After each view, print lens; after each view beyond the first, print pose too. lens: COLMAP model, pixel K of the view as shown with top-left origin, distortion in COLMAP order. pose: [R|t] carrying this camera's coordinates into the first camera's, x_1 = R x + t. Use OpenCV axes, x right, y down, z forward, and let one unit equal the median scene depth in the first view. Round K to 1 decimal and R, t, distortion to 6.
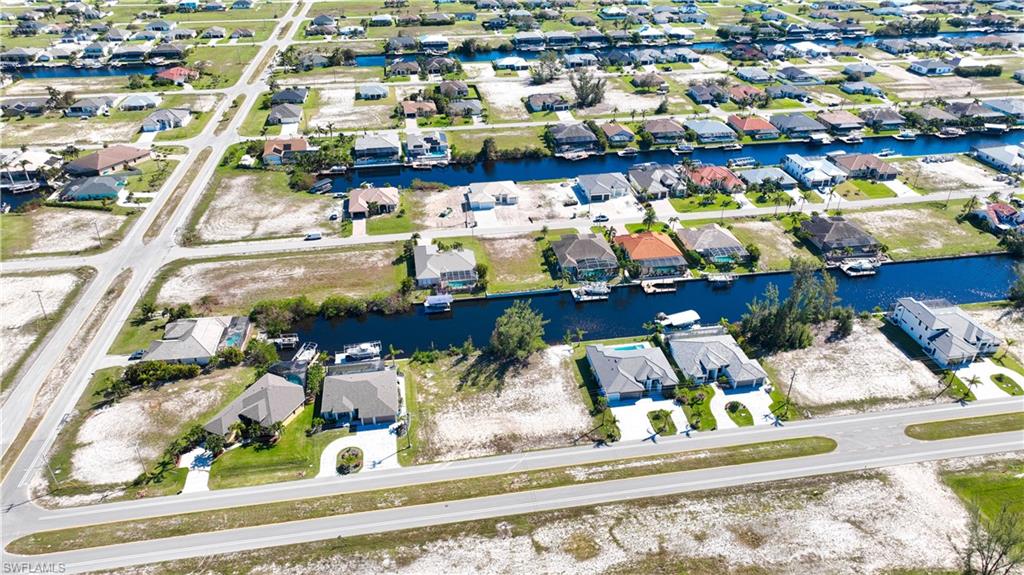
lens RADIAL K [[720.1, 0, 514.4], [0, 720.1, 290.1], [0, 0, 1]] dist [0.001496, 0.016780]
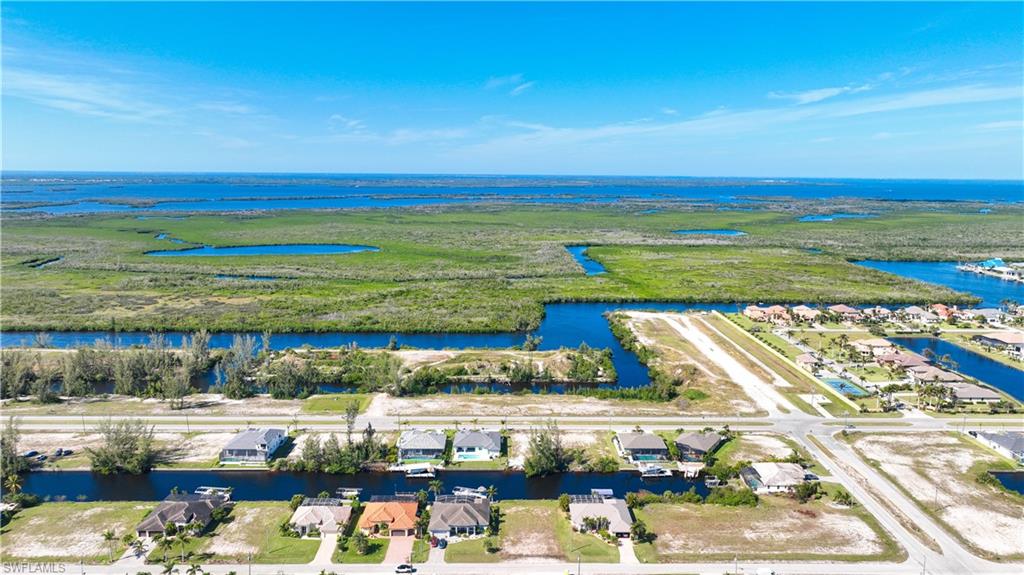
lens RADIAL K [[720.1, 0, 514.4], [0, 720.1, 290.1], [0, 0, 1]] dist [0.001496, 0.016780]
pose [[-0.988848, -0.033663, 0.145075, -0.094942], [0.068414, 0.762583, 0.643263, -0.787852], [-0.132286, 0.646014, -0.751776, 1.317390]]
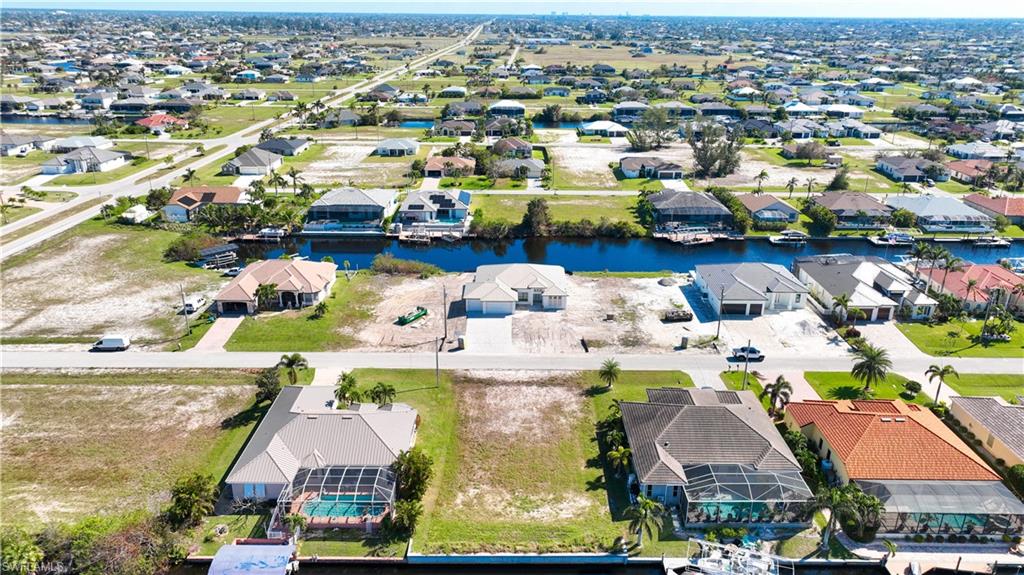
lens RADIAL K [[720.1, 0, 514.4], [0, 720.1, 290.1], [0, 0, 1]] dist [0.001496, 0.016780]
pose [[0.986733, 0.065493, -0.148558, 0.042083], [-0.090138, 0.982038, -0.165762, -0.050137], [0.135033, 0.176954, 0.974912, 0.523397]]
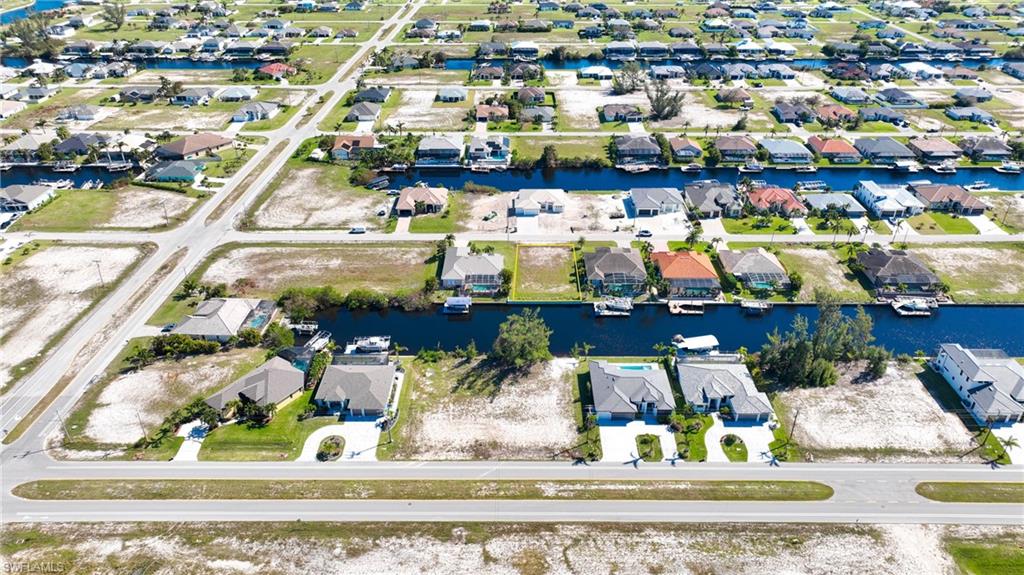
lens RADIAL K [[720.1, 0, 514.4], [0, 720.1, 290.1], [0, 0, 1]] dist [0.001496, 0.016780]
pose [[0.985580, 0.085324, -0.146124, 0.092224], [-0.086753, 0.996224, -0.003425, -0.004361], [0.145280, 0.016052, 0.989260, 0.010083]]
